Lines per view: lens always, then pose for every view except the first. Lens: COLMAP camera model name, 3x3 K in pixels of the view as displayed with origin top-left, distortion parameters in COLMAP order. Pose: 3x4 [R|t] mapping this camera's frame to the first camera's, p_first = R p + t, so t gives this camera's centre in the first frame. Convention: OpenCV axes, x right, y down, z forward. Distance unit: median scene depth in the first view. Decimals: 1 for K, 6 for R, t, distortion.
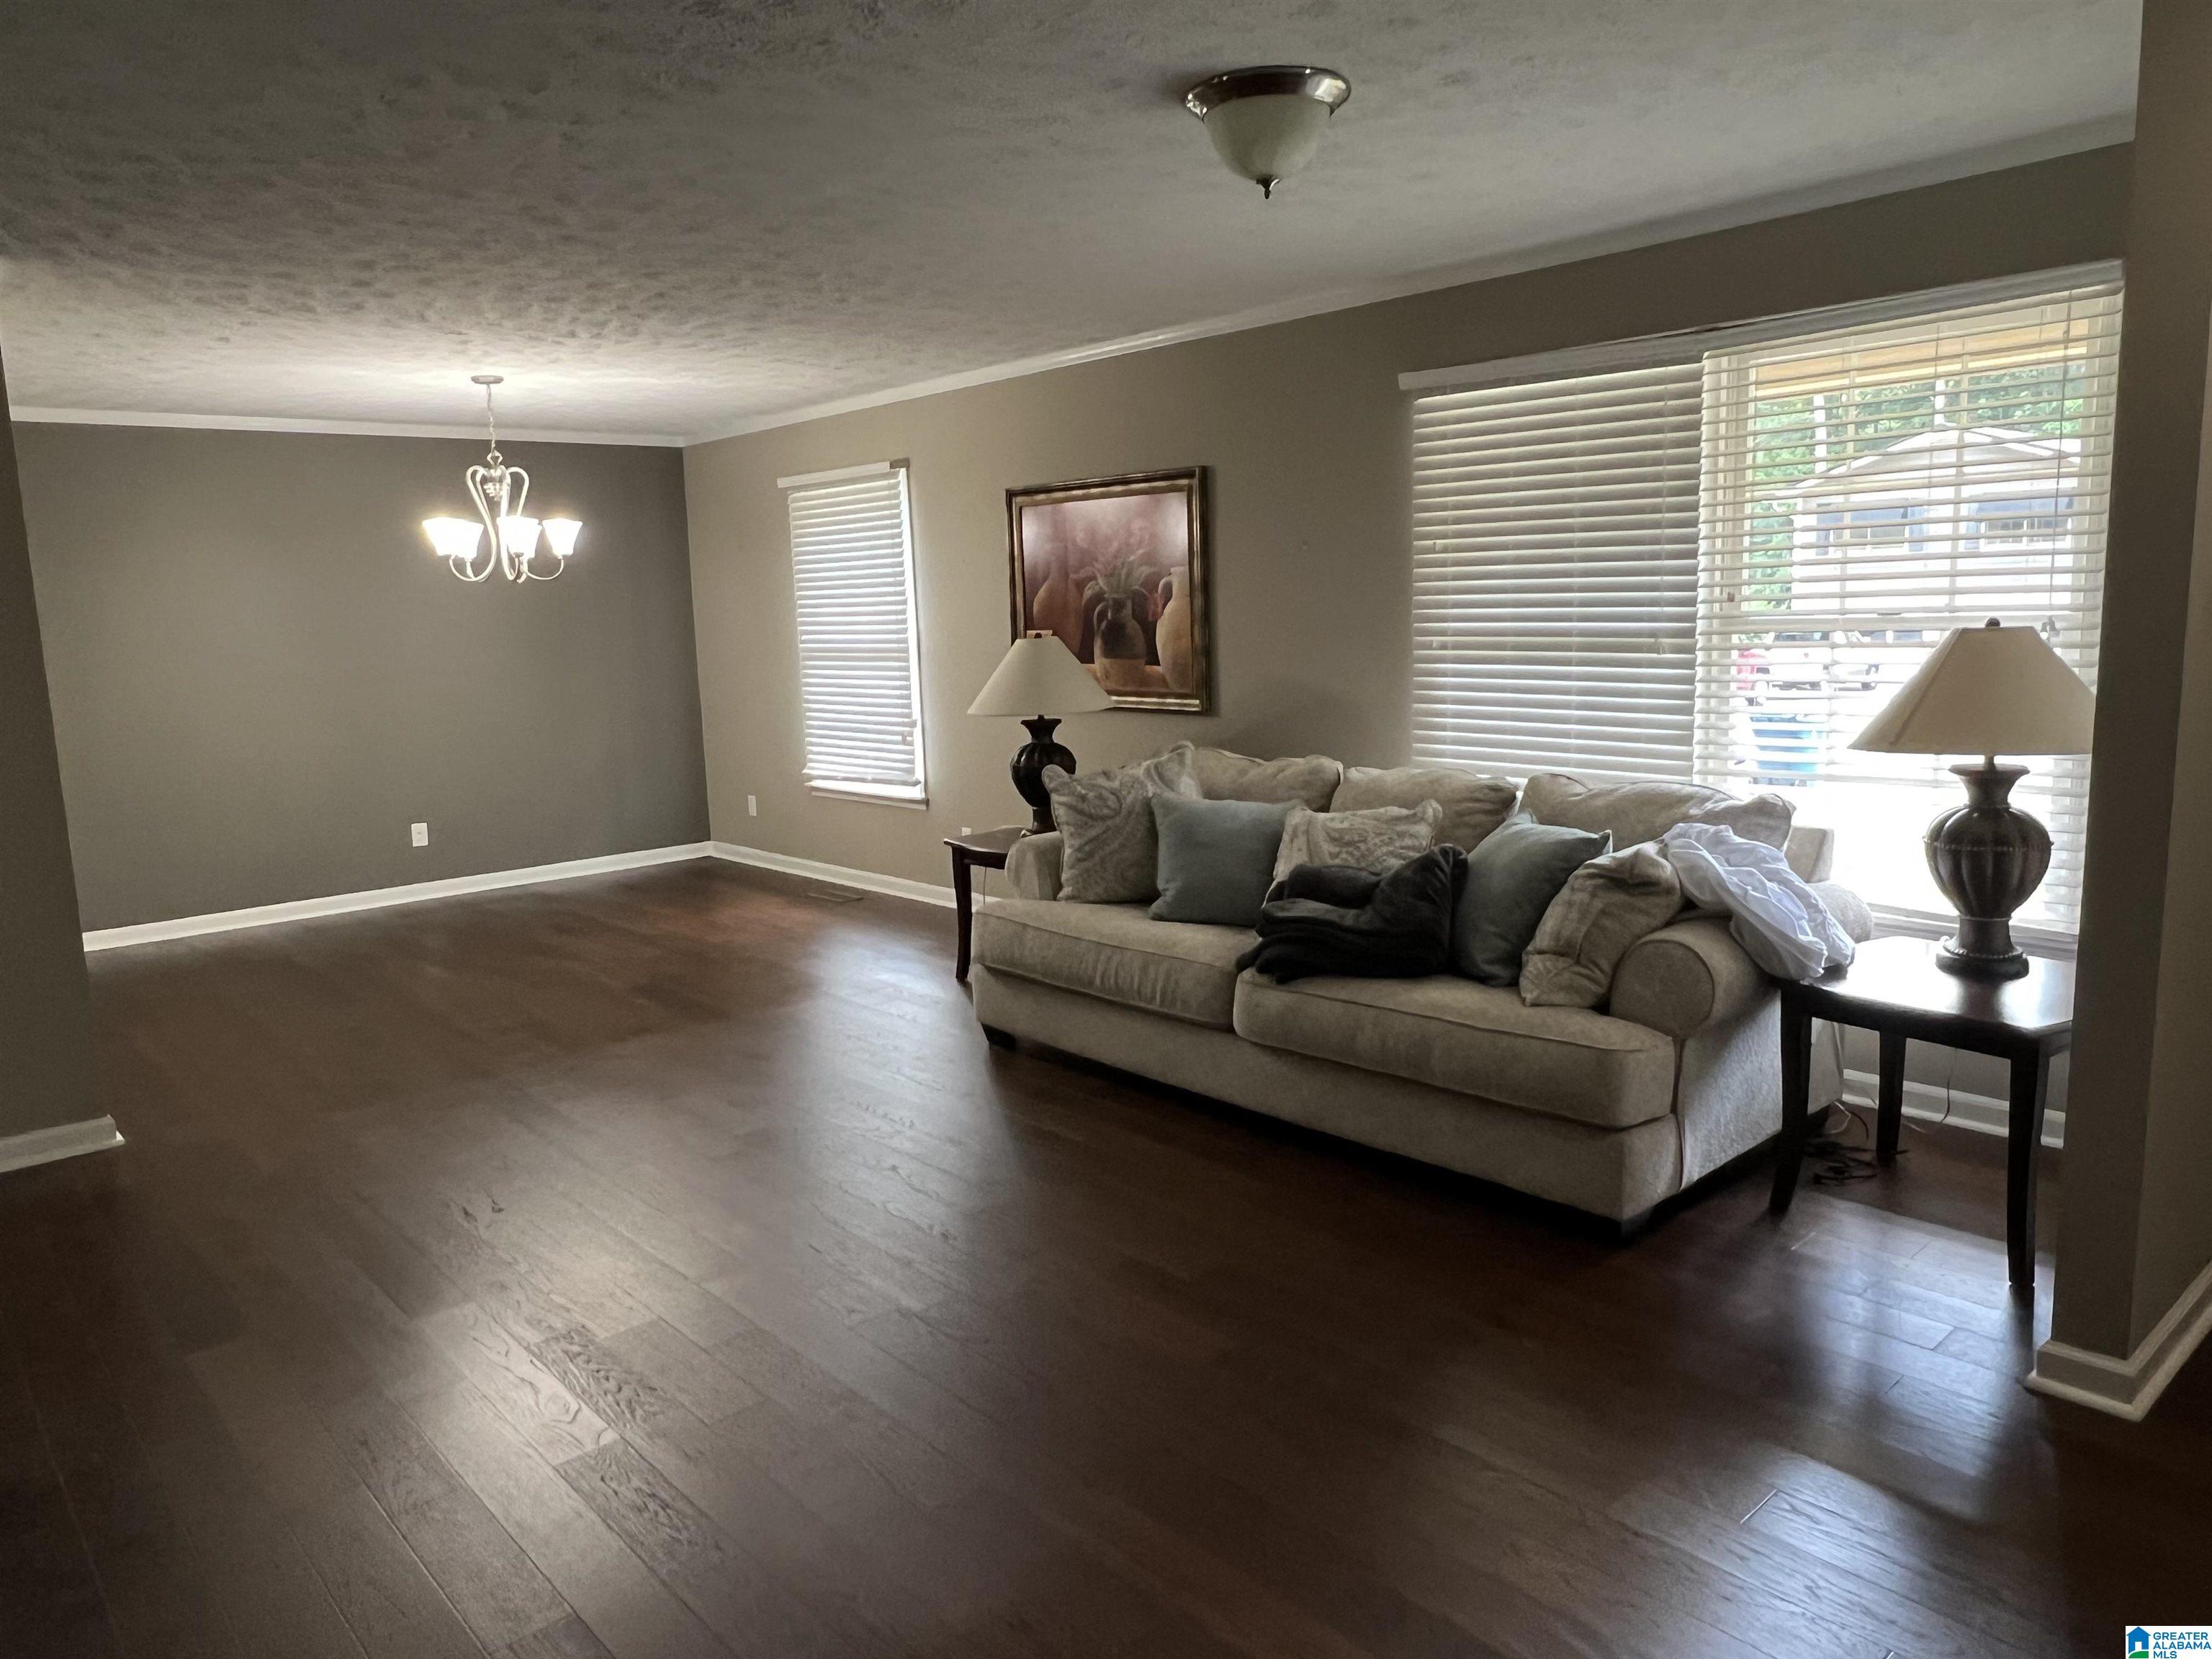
lens RADIAL K [[1499.0, 0, 1099.3], [0, 1499.0, 815.2], [0, 0, 1]] dist [-0.000230, -0.007483]
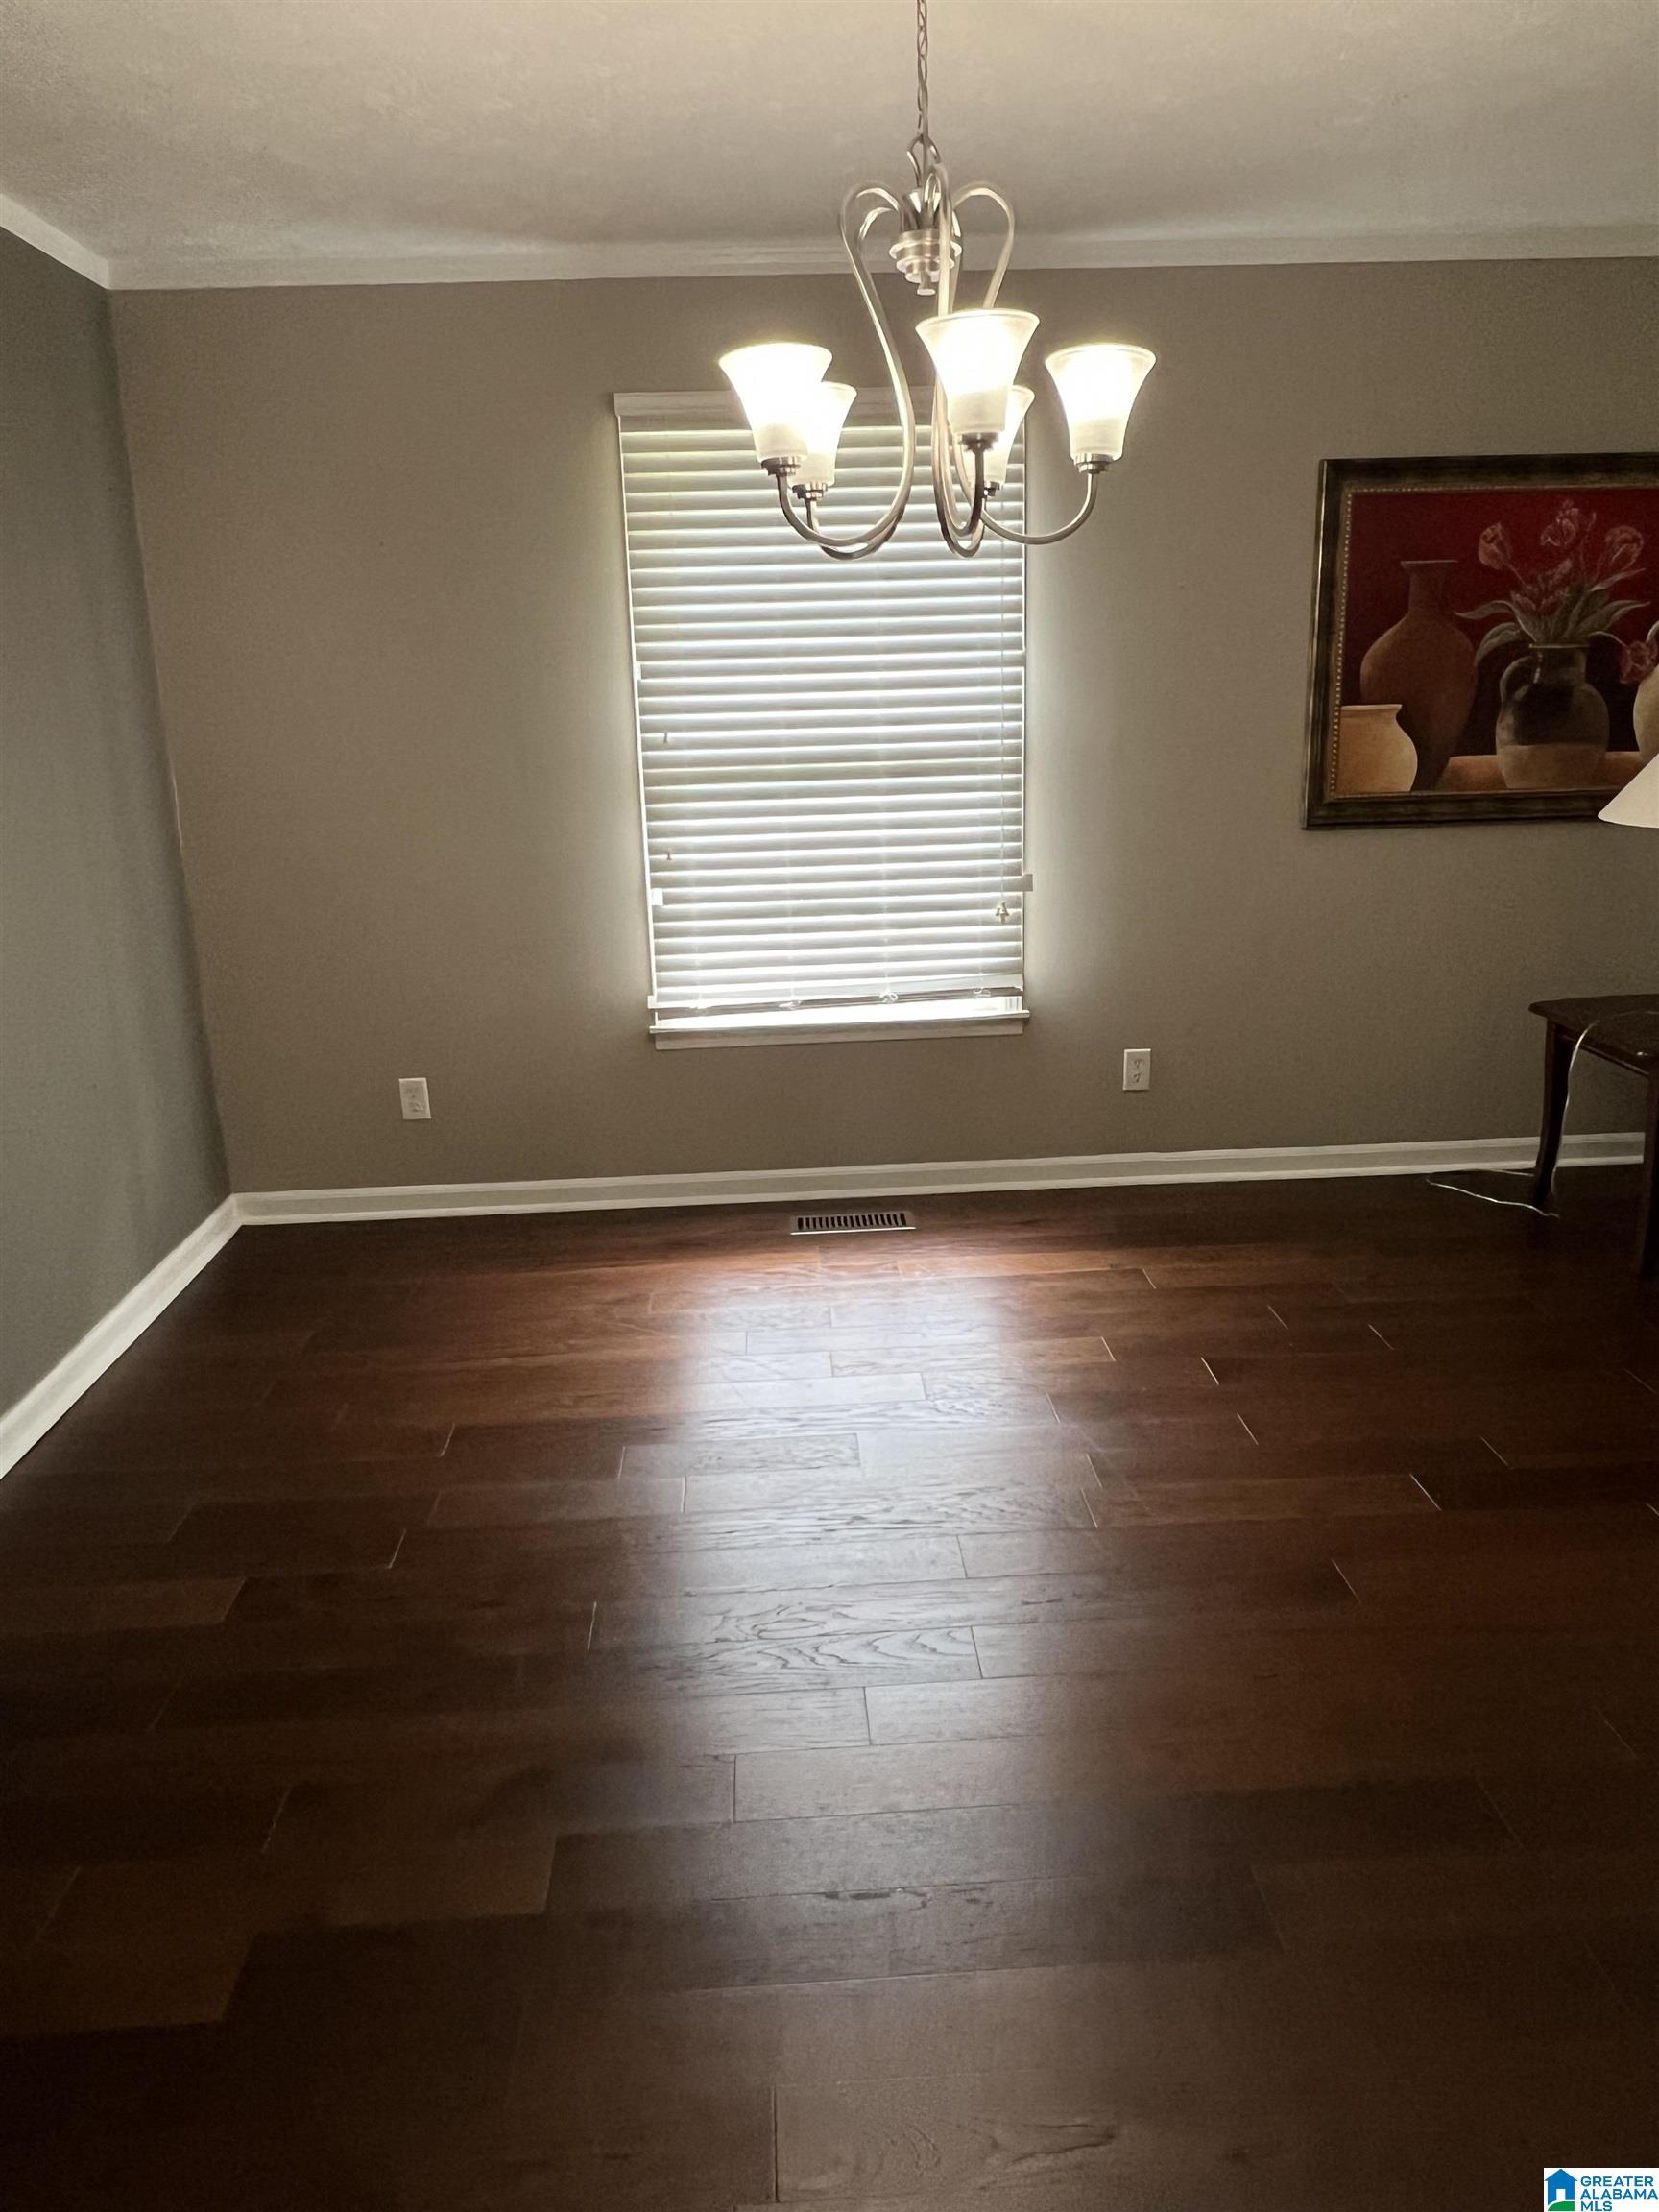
lens RADIAL K [[1499.0, 0, 832.1], [0, 1499.0, 1104.1], [0, 0, 1]] dist [-0.000230, -0.007483]
pose [[0.642357, -0.193627, 0.741543, -0.607068], [0.119308, 0.981027, 0.152810, -0.074993], [-0.757062, -0.009686, 0.653271, 0.691561]]
